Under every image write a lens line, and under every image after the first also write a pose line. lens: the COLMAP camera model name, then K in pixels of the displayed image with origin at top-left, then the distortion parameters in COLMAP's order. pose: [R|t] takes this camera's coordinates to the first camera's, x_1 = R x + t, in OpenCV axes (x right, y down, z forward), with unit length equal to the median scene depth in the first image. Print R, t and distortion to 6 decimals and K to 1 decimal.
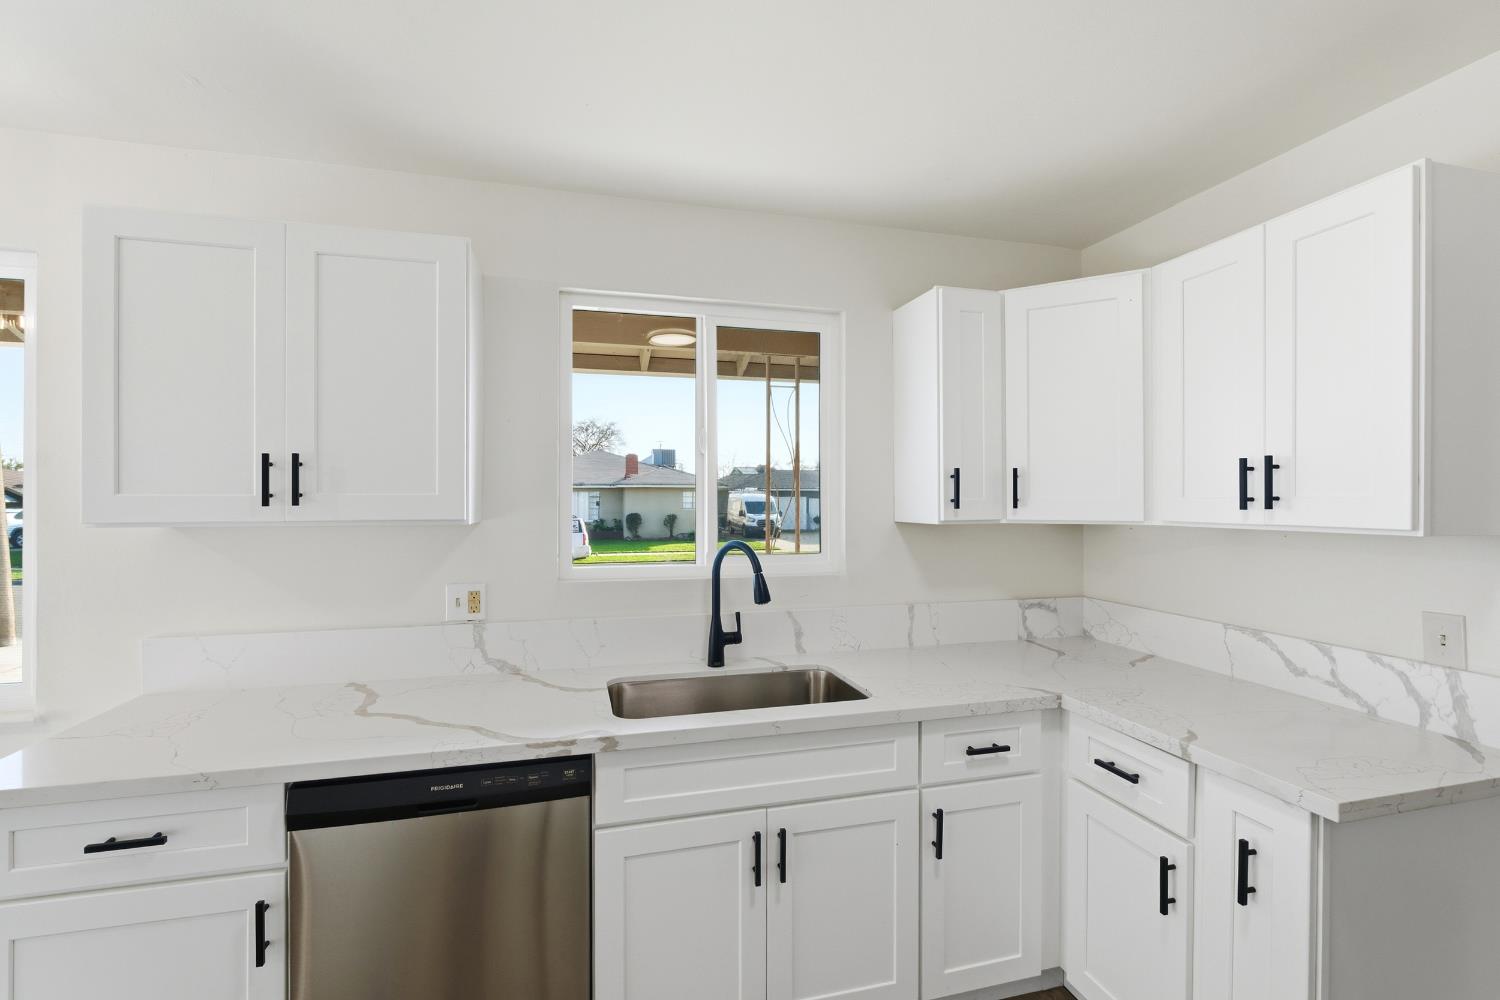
lens RADIAL K [[660.9, 0, 750.0], [0, 660.9, 500.0], [0, 0, 1]] dist [-0.022746, 0.010532]
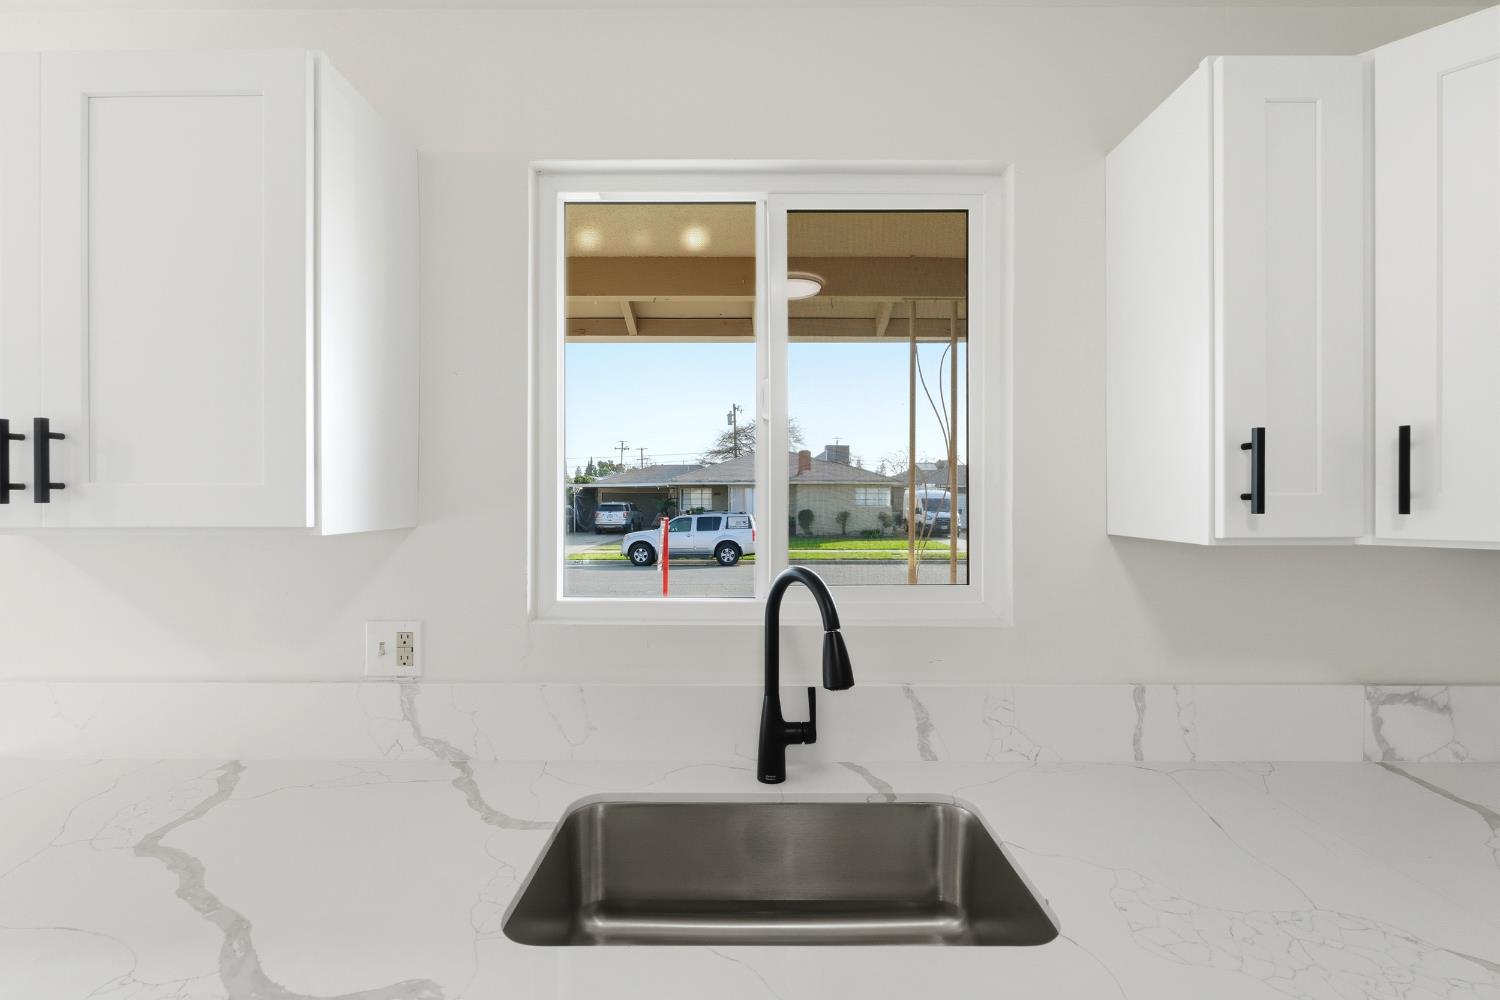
lens RADIAL K [[660.9, 0, 750.0], [0, 660.9, 500.0], [0, 0, 1]] dist [-0.022746, 0.010532]
pose [[0.965299, 0.003475, -0.261123, 0.080581], [-0.002112, 0.999983, 0.005501, 0.001342], [0.261138, -0.004758, 0.965290, 0.429524]]
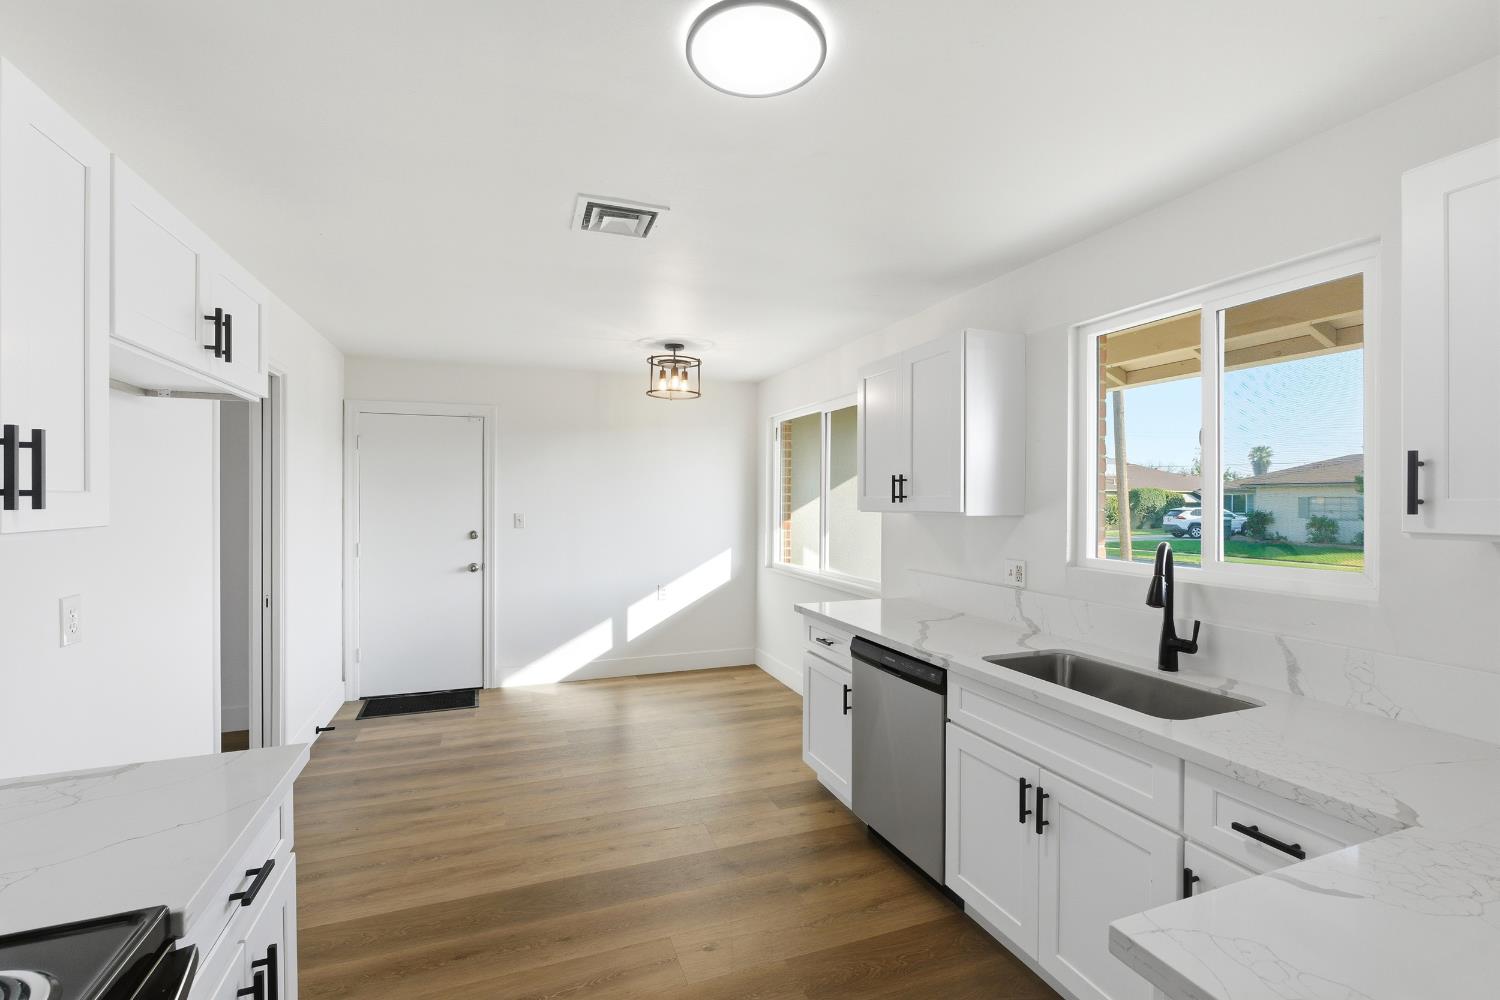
lens RADIAL K [[660.9, 0, 750.0], [0, 660.9, 500.0], [0, 0, 1]] dist [-0.022746, 0.010532]
pose [[0.104686, 0.003426, -0.994499, 0.839161], [-0.004957, 0.999983, 0.002923, -0.000637], [0.994493, 0.004623, 0.104701, 0.277897]]
